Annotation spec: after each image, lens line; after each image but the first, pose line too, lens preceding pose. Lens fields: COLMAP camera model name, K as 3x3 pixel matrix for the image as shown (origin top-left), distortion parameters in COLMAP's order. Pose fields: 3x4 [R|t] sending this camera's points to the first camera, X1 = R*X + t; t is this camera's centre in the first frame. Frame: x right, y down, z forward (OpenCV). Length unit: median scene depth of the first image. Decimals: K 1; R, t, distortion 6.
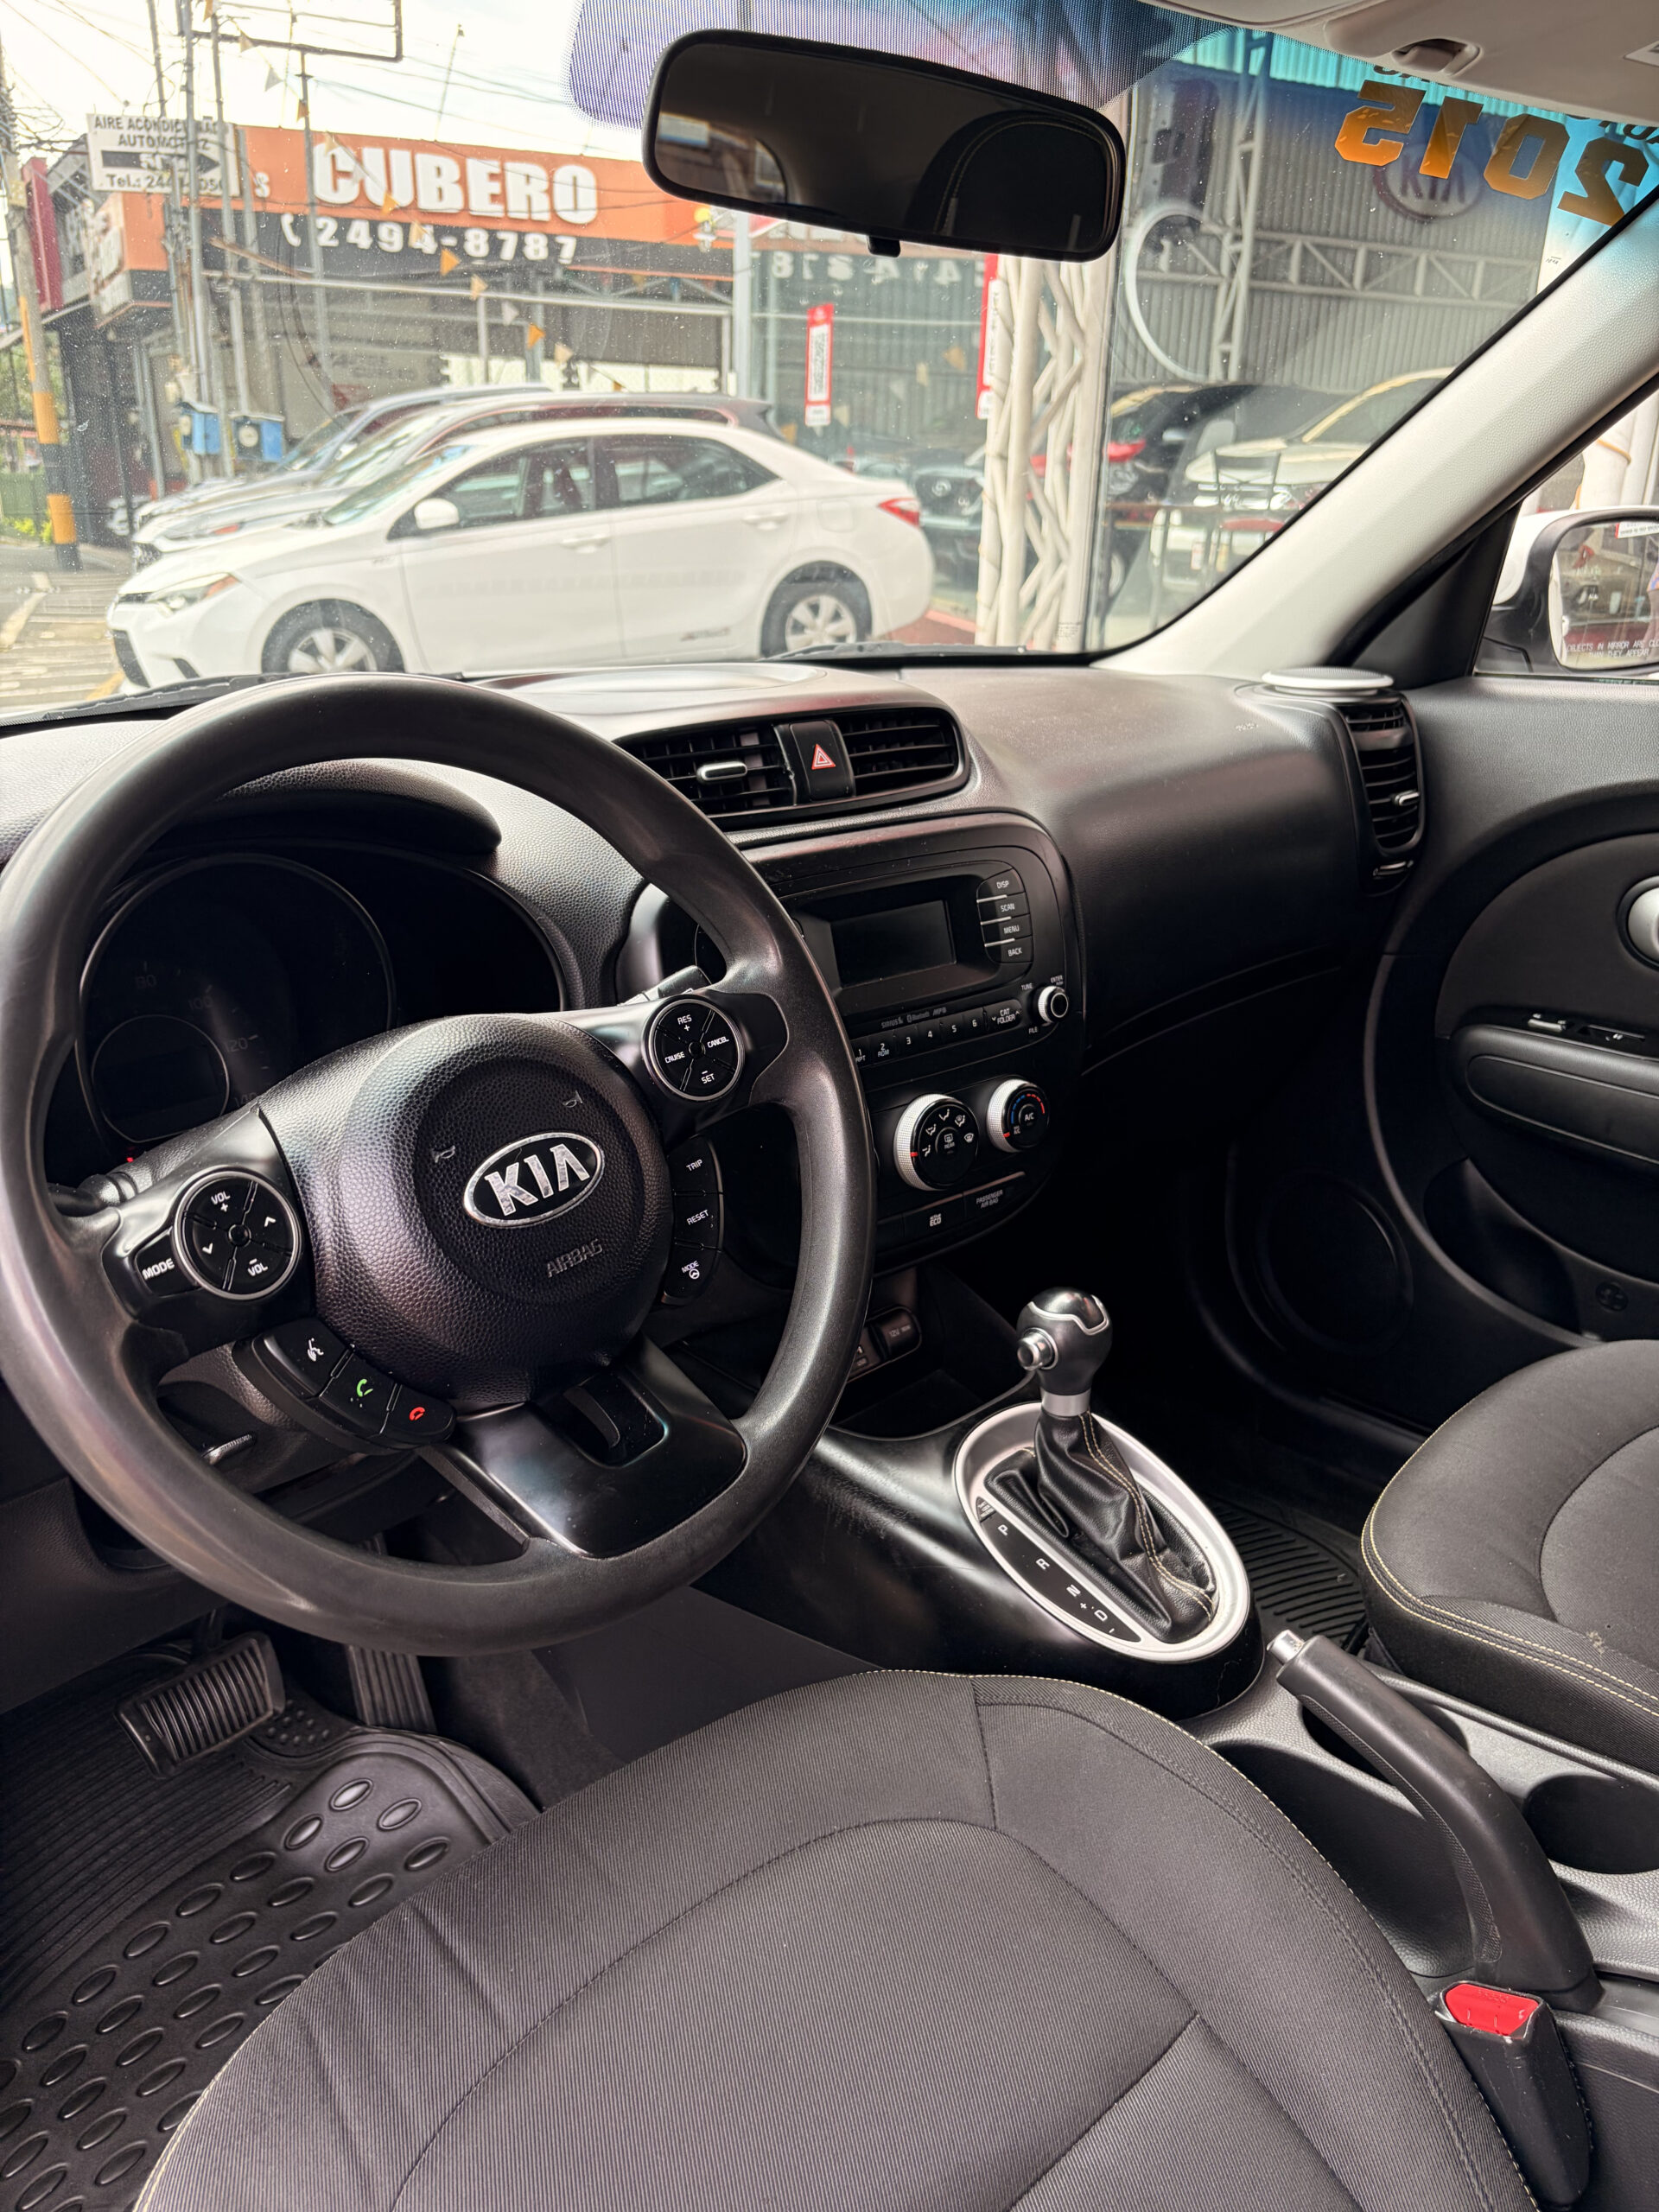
lens RADIAL K [[1734.5, 0, 829.5], [0, 1734.5, 1106.0], [0, 0, 1]] dist [0.079062, -0.091607]
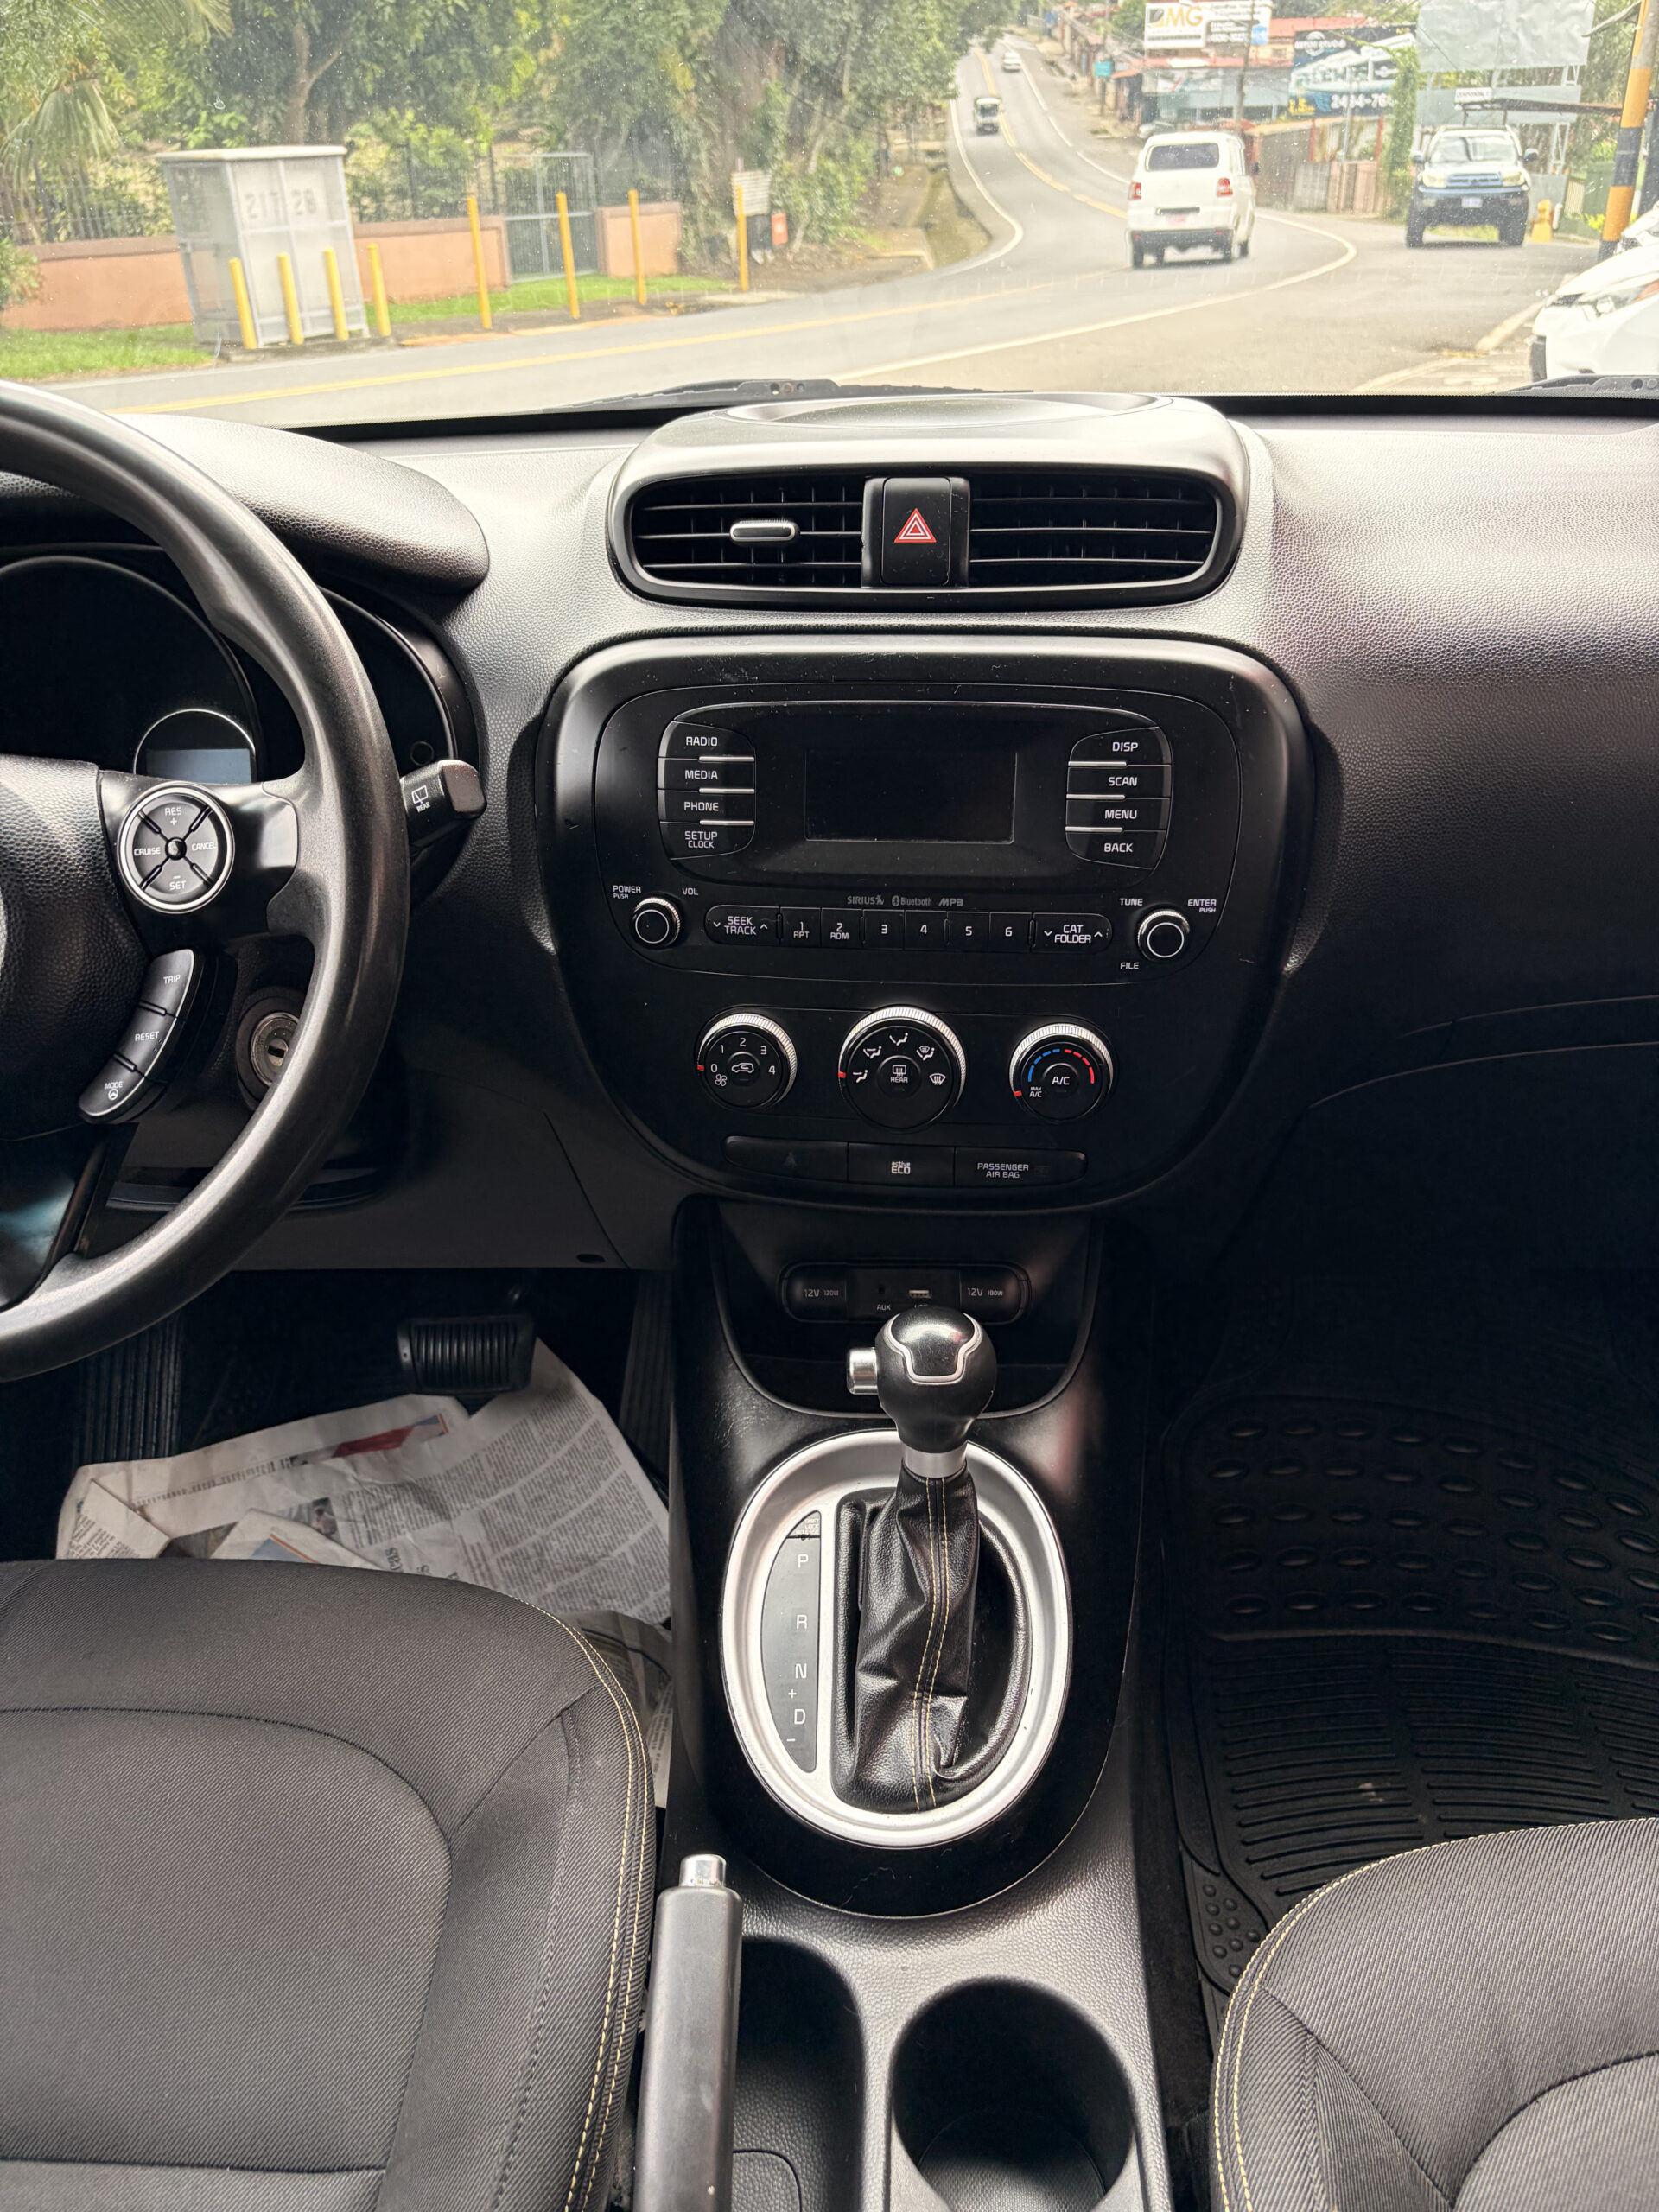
lens RADIAL K [[1681.9, 0, 823.8], [0, 1681.9, 1122.1], [0, 0, 1]] dist [0.012613, 0.002182]
pose [[0.670349, 0.336420, -0.661403, 0.530711], [-0.218862, 0.941310, 0.256971, -0.138587], [0.709036, -0.027505, 0.704636, 0.462215]]
